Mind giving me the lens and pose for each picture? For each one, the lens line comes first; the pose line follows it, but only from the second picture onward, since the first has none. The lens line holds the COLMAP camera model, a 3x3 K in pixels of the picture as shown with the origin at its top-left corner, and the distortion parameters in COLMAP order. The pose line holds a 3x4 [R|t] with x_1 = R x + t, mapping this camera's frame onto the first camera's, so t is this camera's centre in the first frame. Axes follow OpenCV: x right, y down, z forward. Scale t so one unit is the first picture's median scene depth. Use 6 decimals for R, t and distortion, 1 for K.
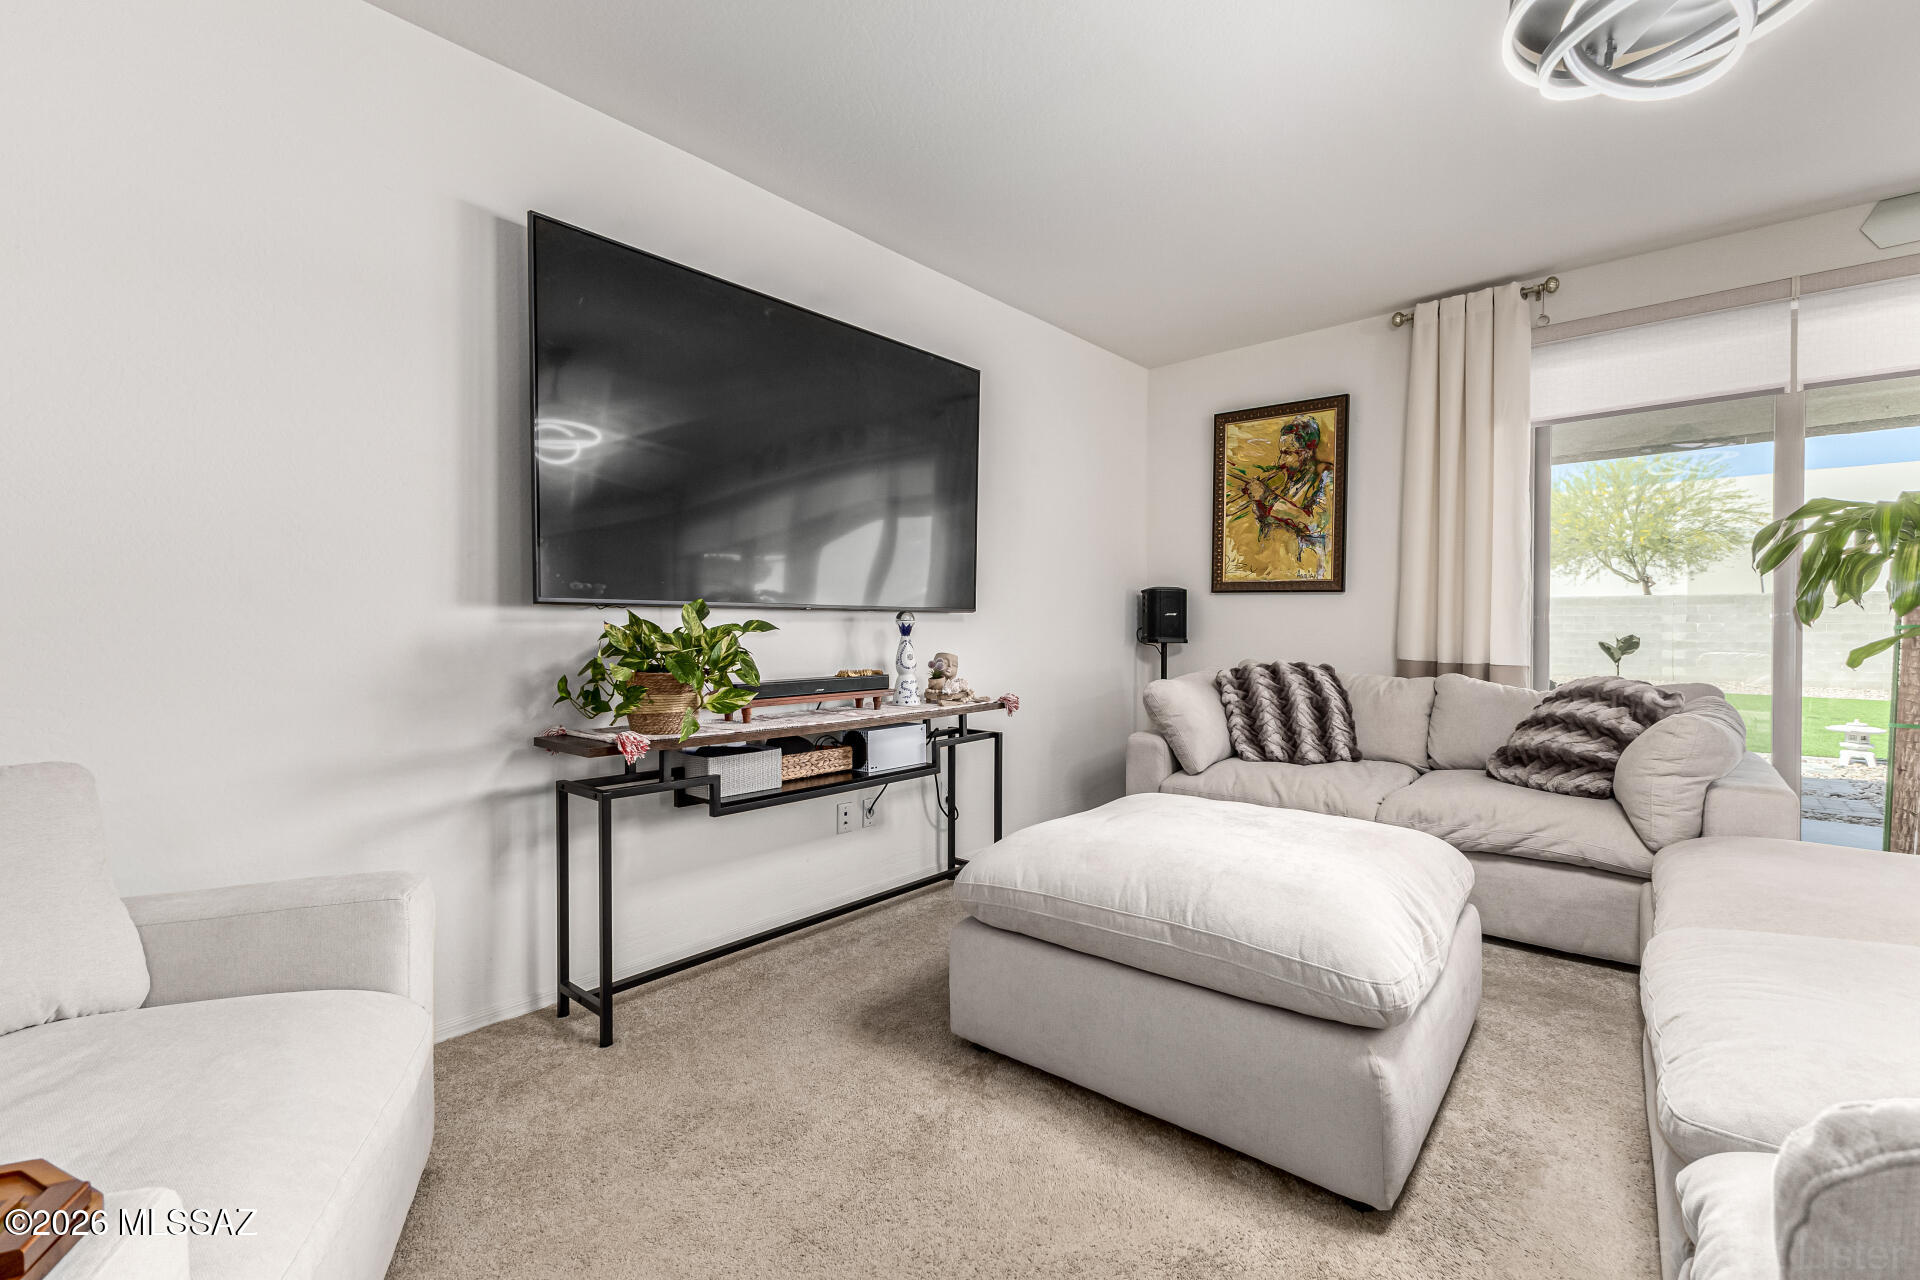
lens RADIAL K [[827.2, 0, 963.4], [0, 827.2, 631.4], [0, 0, 1]] dist [0.010161, -0.000573]
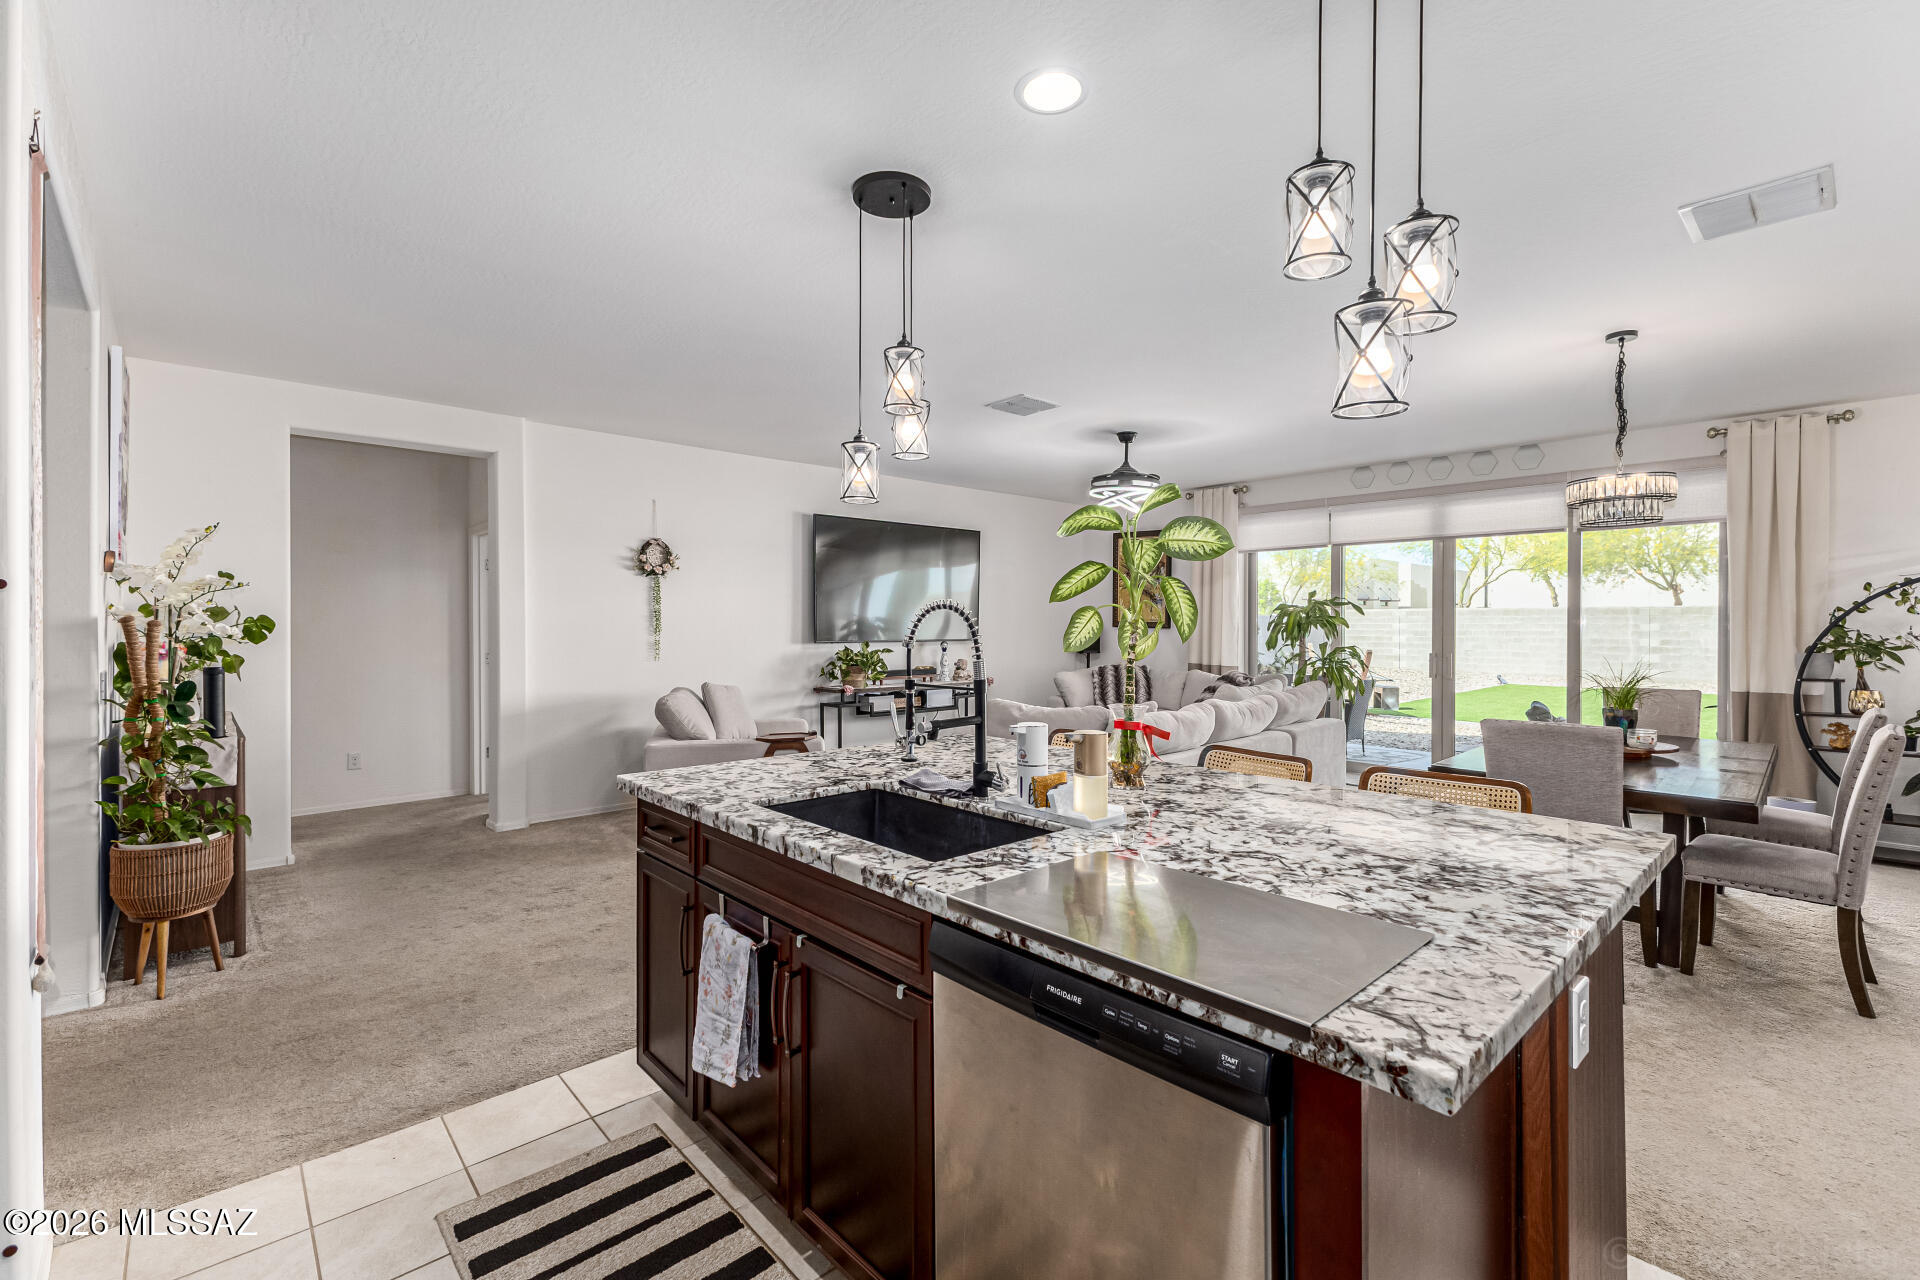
lens RADIAL K [[827.2, 0, 963.4], [0, 827.2, 631.4], [0, 0, 1]] dist [0.010161, -0.000573]
pose [[0.994402, 0.002701, -0.105627, 0.265033], [-0.002411, 0.999993, 0.002878, -0.067795], [0.105634, -0.002607, 0.994402, -1.521053]]
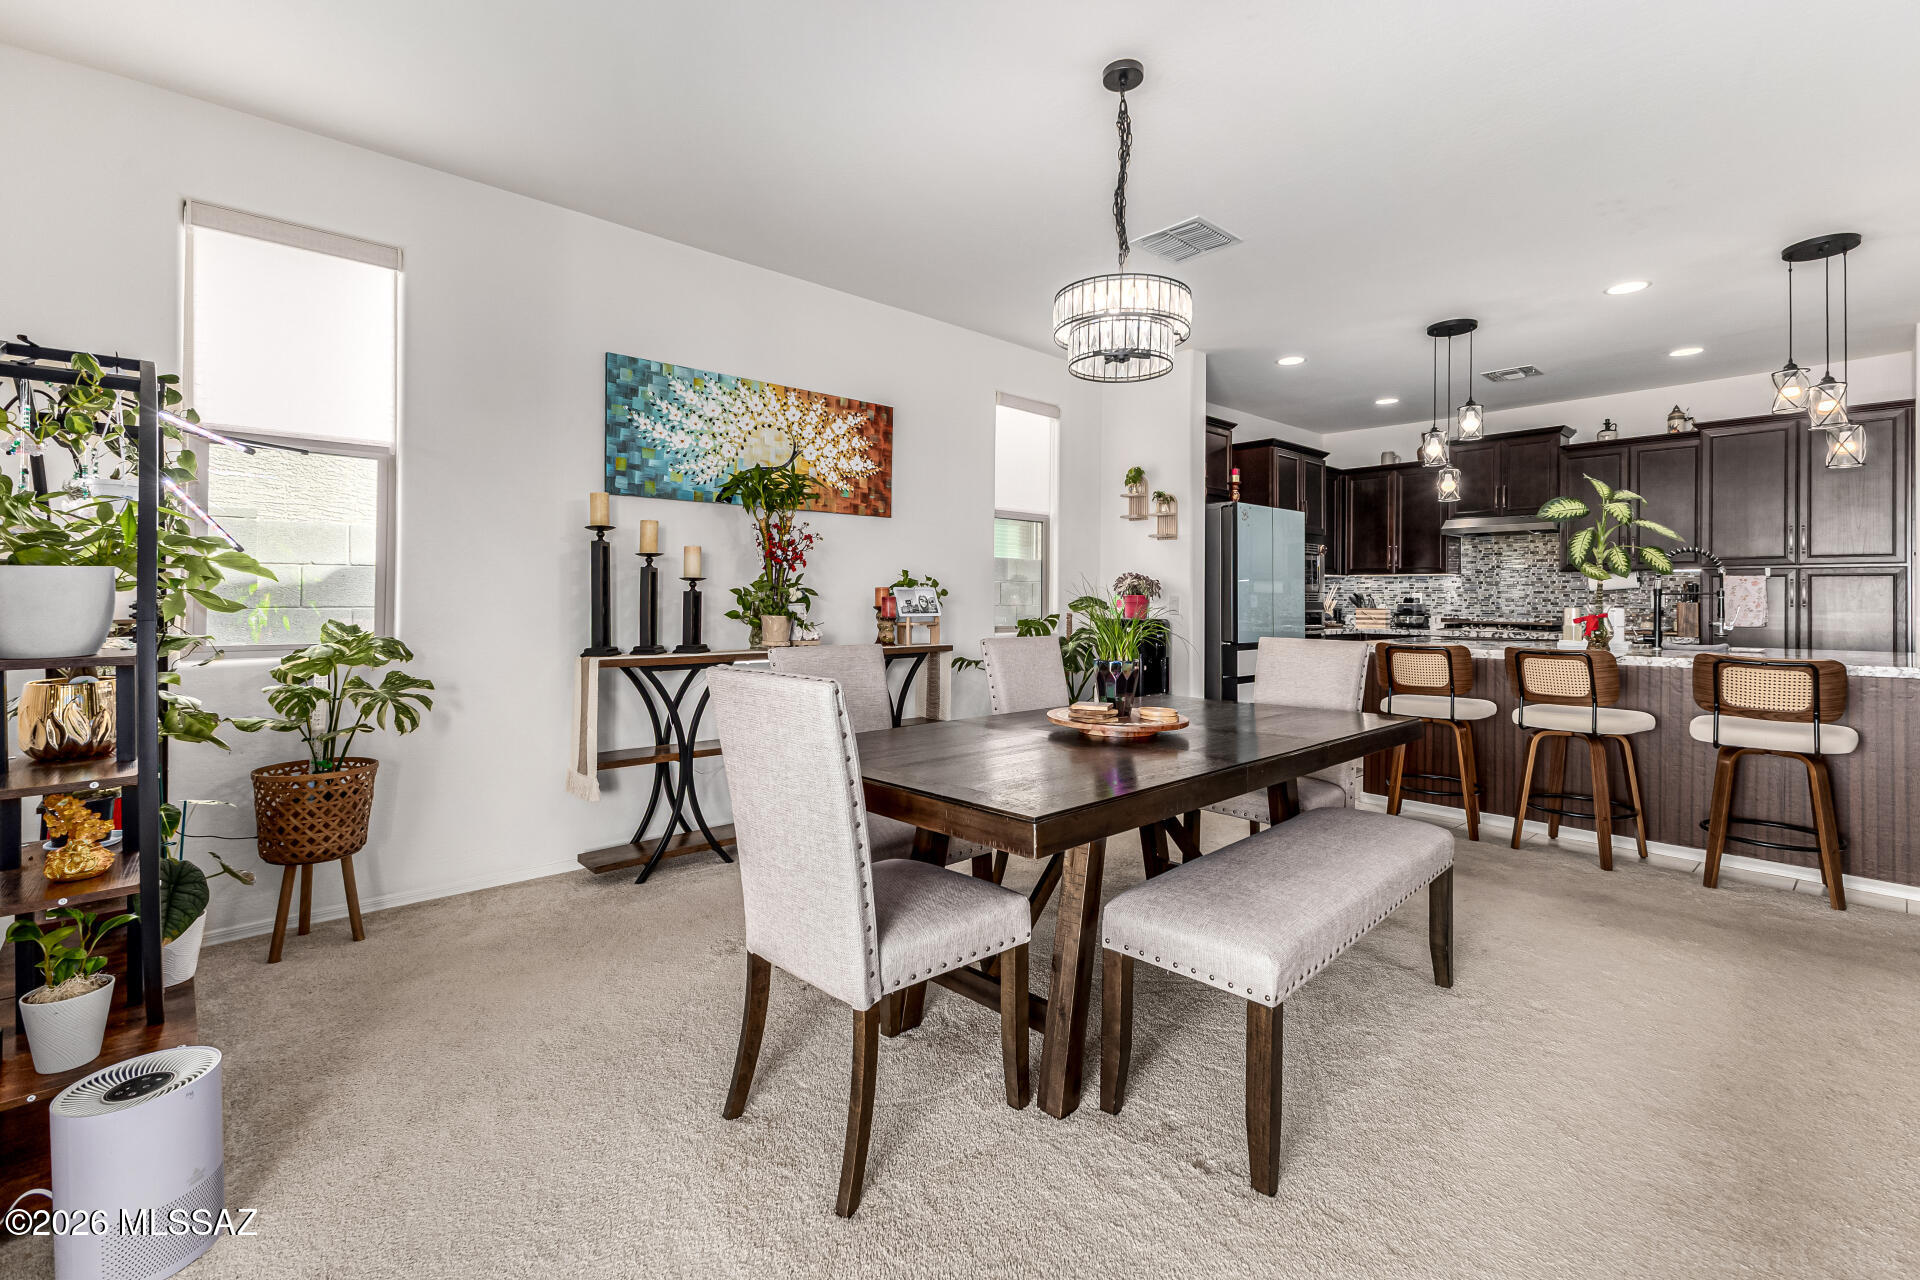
lens RADIAL K [[842.5, 0, 955.5], [0, 842.5, 589.1], [0, 0, 1]] dist [0.010583, -0.000149]
pose [[-0.993022, -0.003333, 0.117879, 1.226868], [-0.004020, 0.999976, -0.005585, -0.011004], [-0.117857, -0.006020, -0.993012, 0.769997]]
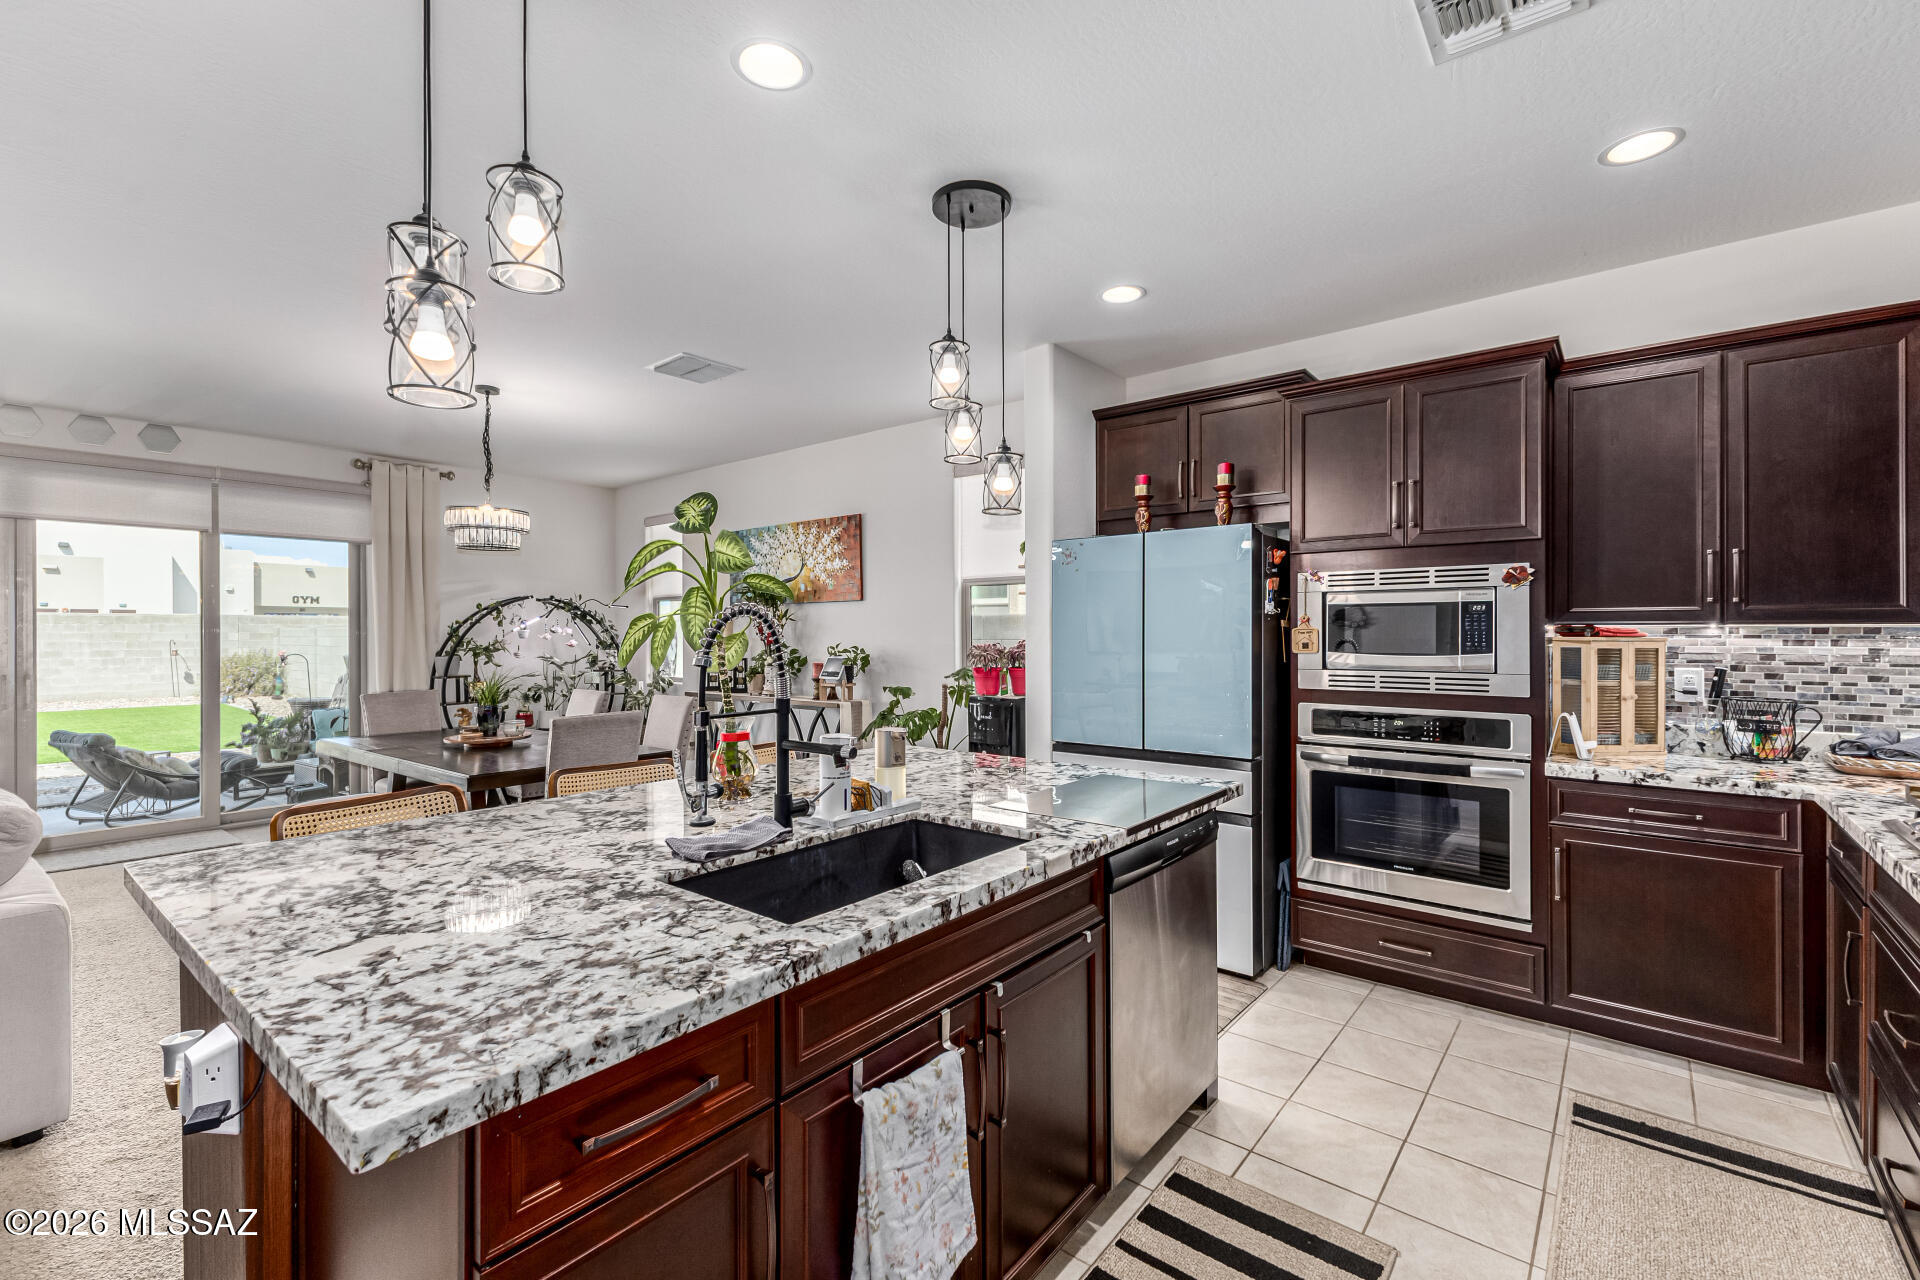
lens RADIAL K [[827.2, 0, 963.4], [0, 827.2, 631.4], [0, 0, 1]] dist [0.010161, -0.000573]
pose [[-0.035684, 0.002035, 0.999361, -0.419648], [0.009124, 0.999957, -0.001711, -0.072218], [-0.999321, 0.009057, -0.035701, -0.924875]]
